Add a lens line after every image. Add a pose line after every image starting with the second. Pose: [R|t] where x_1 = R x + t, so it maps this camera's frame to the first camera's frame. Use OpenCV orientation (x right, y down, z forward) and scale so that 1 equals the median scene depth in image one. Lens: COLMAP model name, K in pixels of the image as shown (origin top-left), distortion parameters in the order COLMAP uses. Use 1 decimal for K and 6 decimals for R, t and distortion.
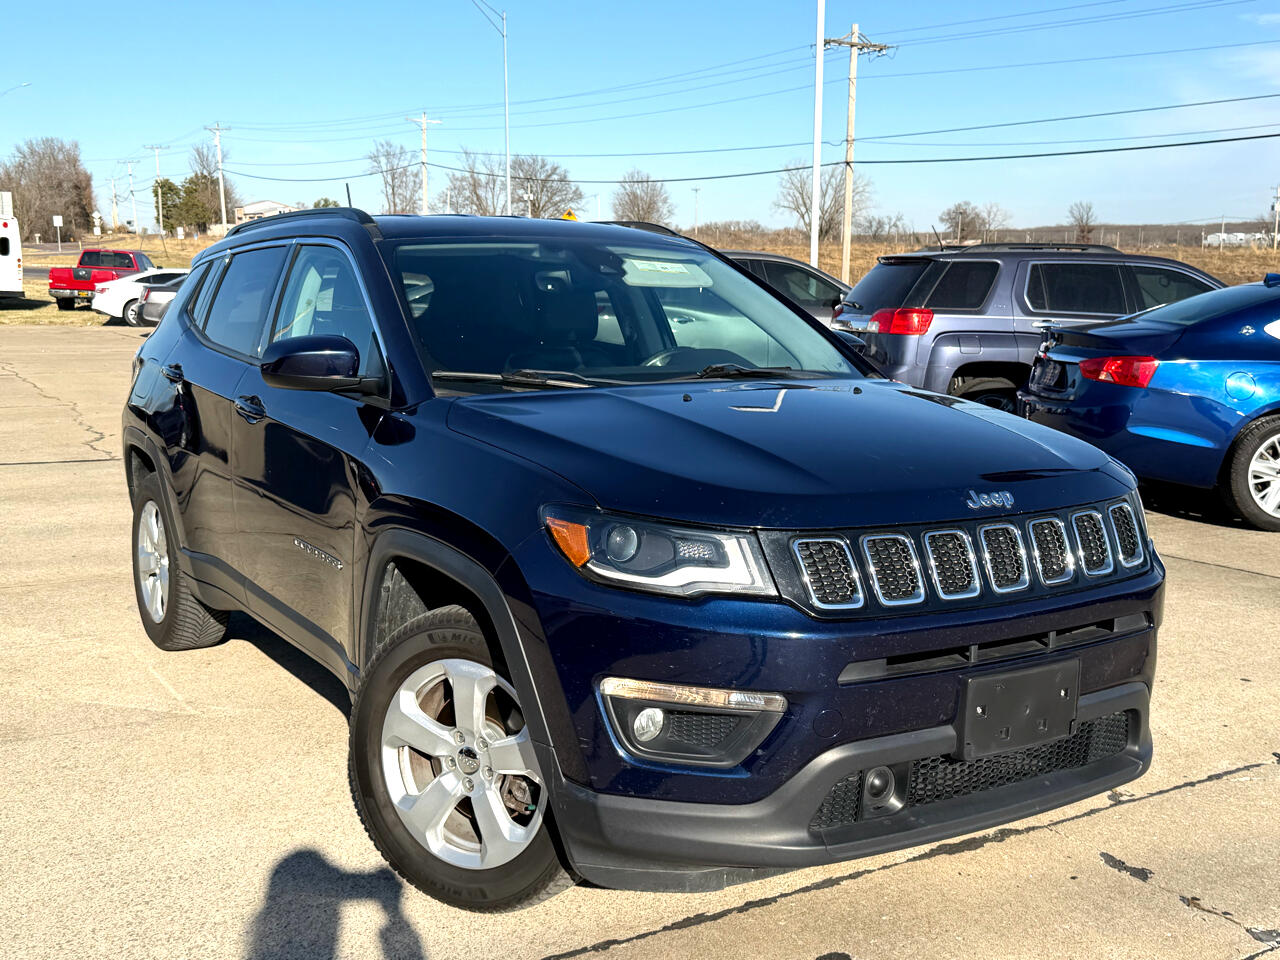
lens RADIAL K [[1354.5, 0, 652.4], [0, 1354.5, 491.4], [0, 0, 1]] dist [0.199853, -0.477819]
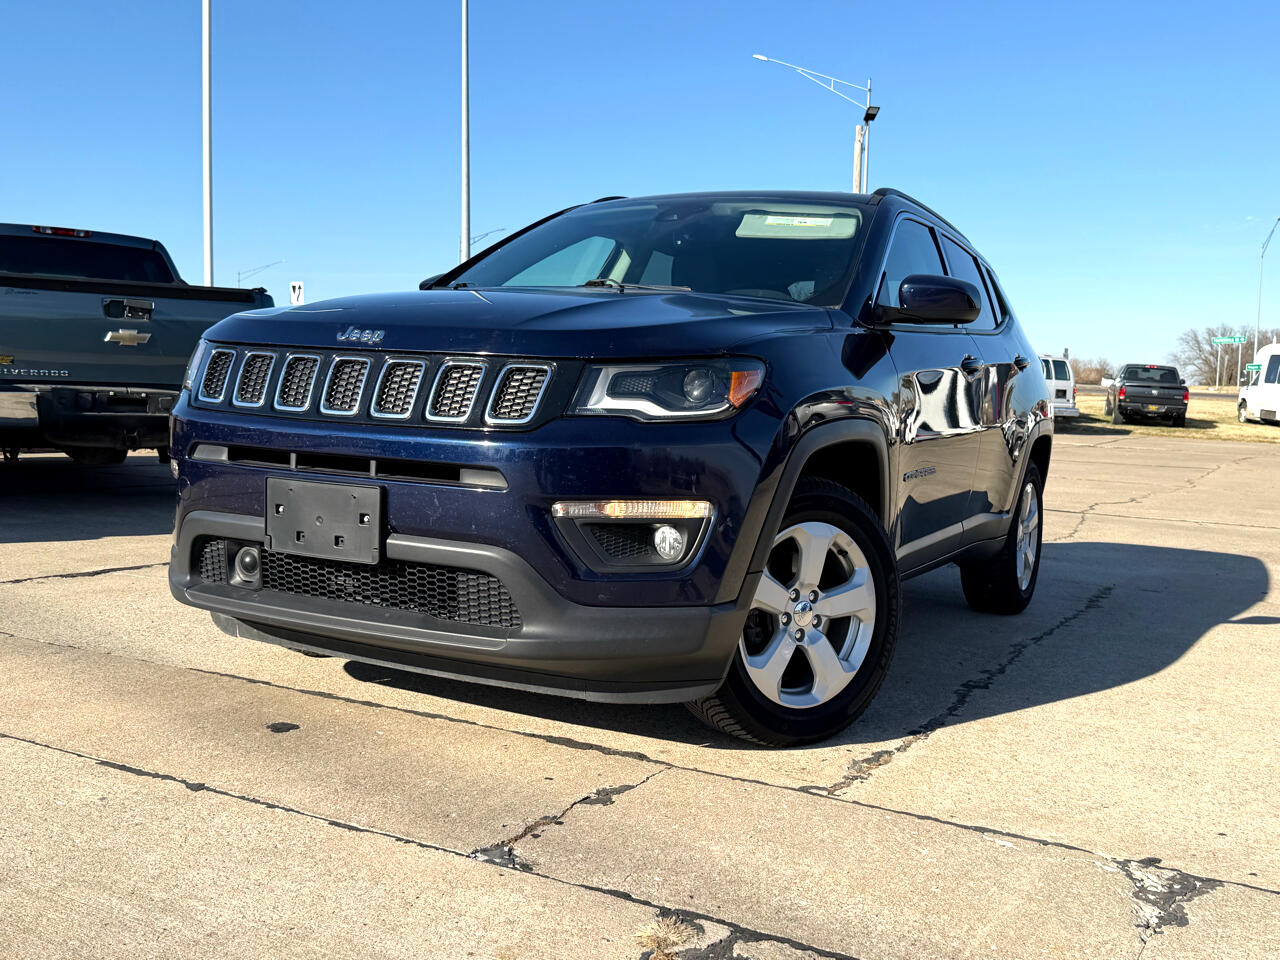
lens RADIAL K [[1270.8, 0, 640.0], [0, 1270.8, 480.0], [0, 0, 1]] dist [0.197732, -0.465263]
pose [[0.501144, 0.077095, -0.861923, 1.063211], [-0.174569, 0.984553, -0.013435, 0.082402], [0.847573, 0.157198, 0.506861, 0.581485]]
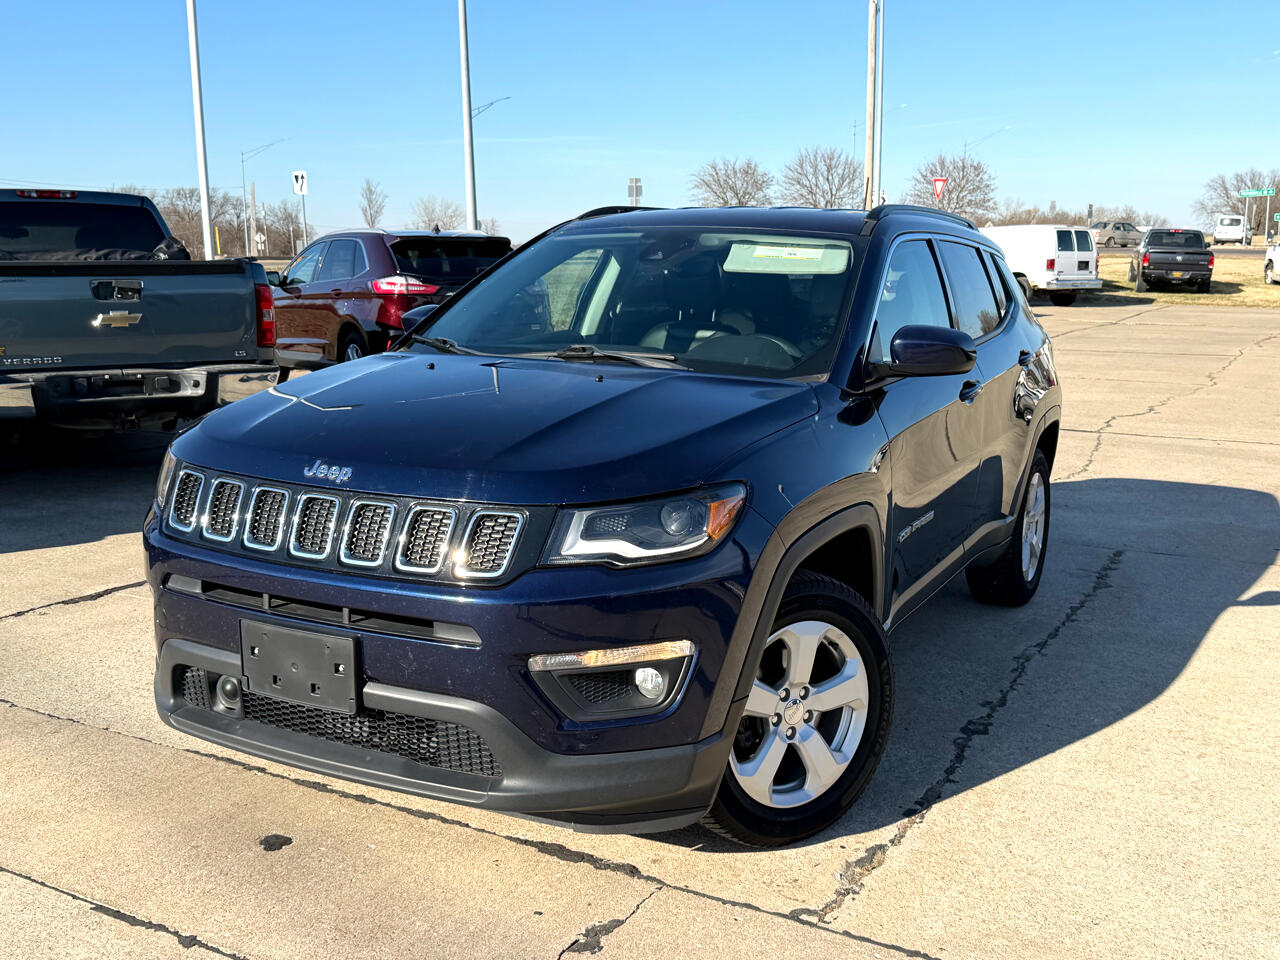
lens RADIAL K [[1271.3, 0, 640.0], [0, 1271.3, 480.0], [0, 0, 1]] dist [0.191174, -0.430886]
pose [[0.490718, 0.151297, -0.858082, 1.038032], [-0.142205, 0.985511, 0.092441, -0.096879], [0.859636, 0.076661, 0.505124, 0.596738]]
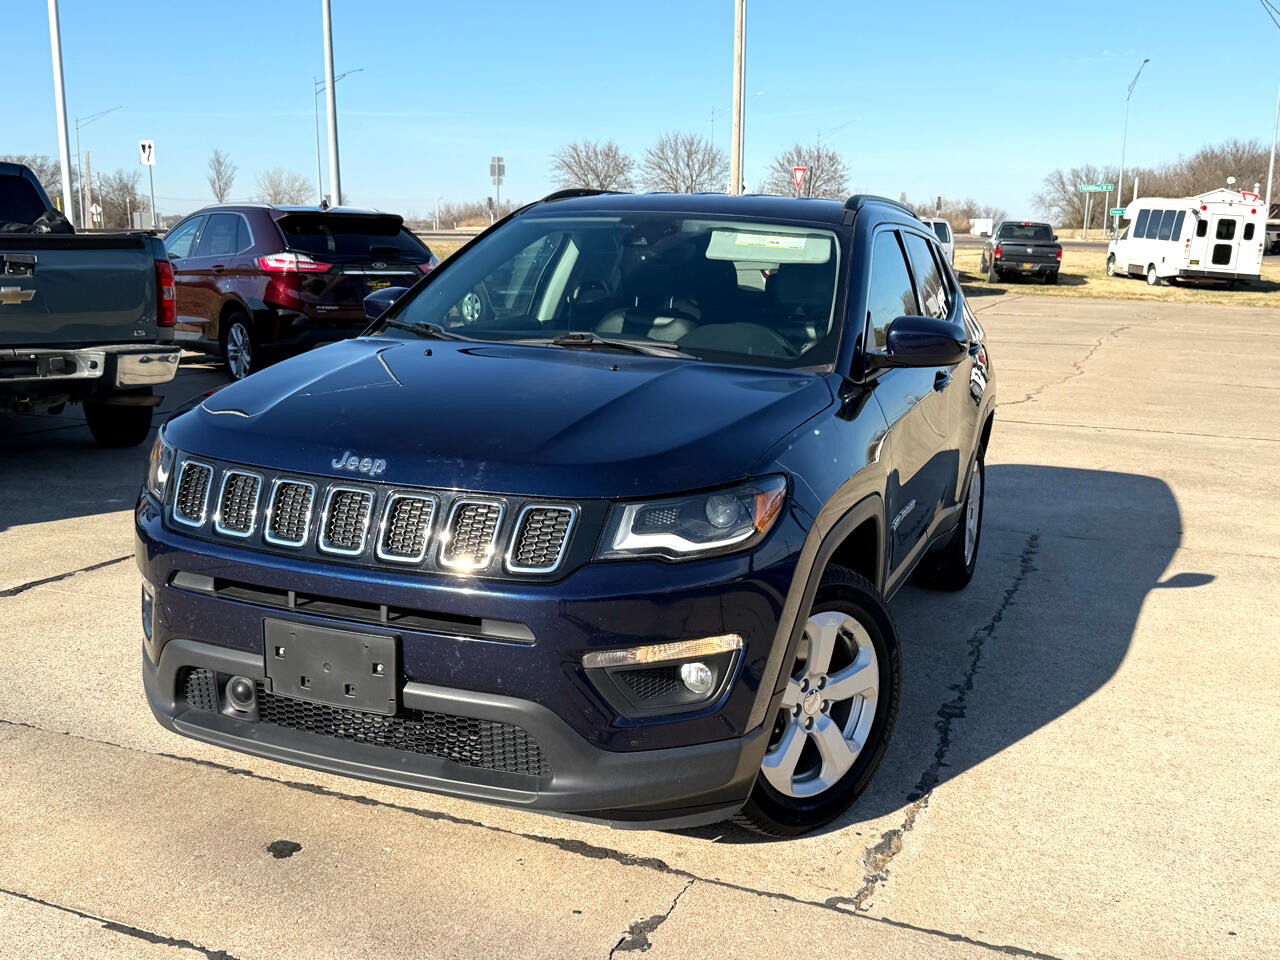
lens RADIAL K [[1269.5, 0, 642.8], [0, 1269.5, 494.1], [0, 0, 1]] dist [0.201871, -0.462978]
pose [[0.586095, 0.170007, -0.792206, 0.957846], [-0.151545, 0.983486, 0.098938, -0.082900], [0.795944, 0.062067, 0.602180, 0.502864]]
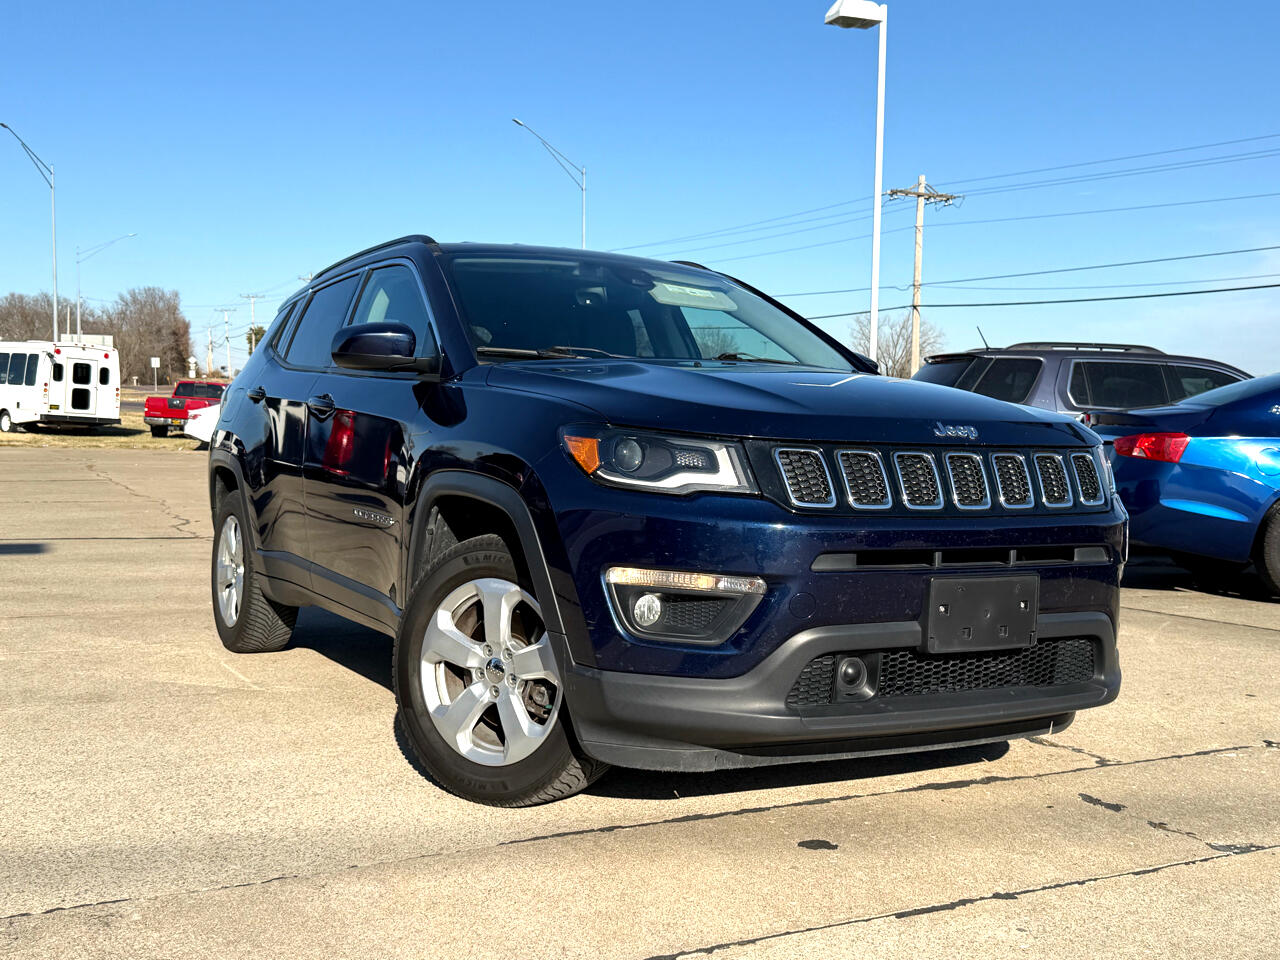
lens RADIAL K [[1353.7, 0, 635.7], [0, 1353.7, 492.1], [0, 0, 1]] dist [0.206361, -0.500541]
pose [[0.997835, 0.014500, -0.064155, 0.047642], [-0.021234, 0.994186, -0.105558, 0.155526], [0.062251, 0.106692, 0.992341, -0.115920]]
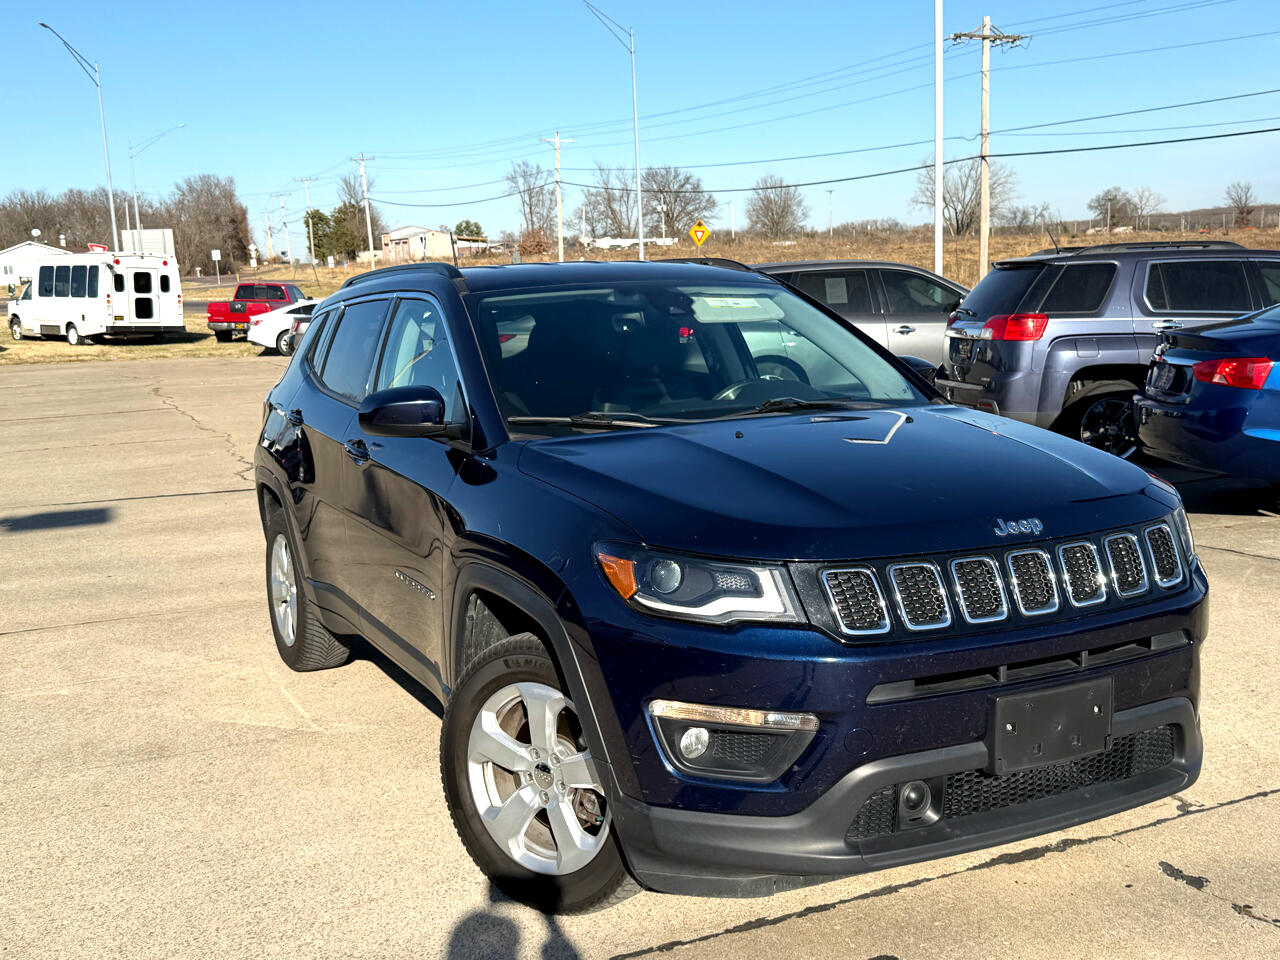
lens RADIAL K [[1355.3, 0, 641.1], [0, 1355.3, 496.4], [0, 0, 1]] dist [0.195385, -0.461068]
pose [[0.993311, -0.027485, -0.112147, 0.066315], [0.027282, 0.999622, -0.003344, -0.018577], [0.112197, 0.000262, 0.993686, -0.069862]]
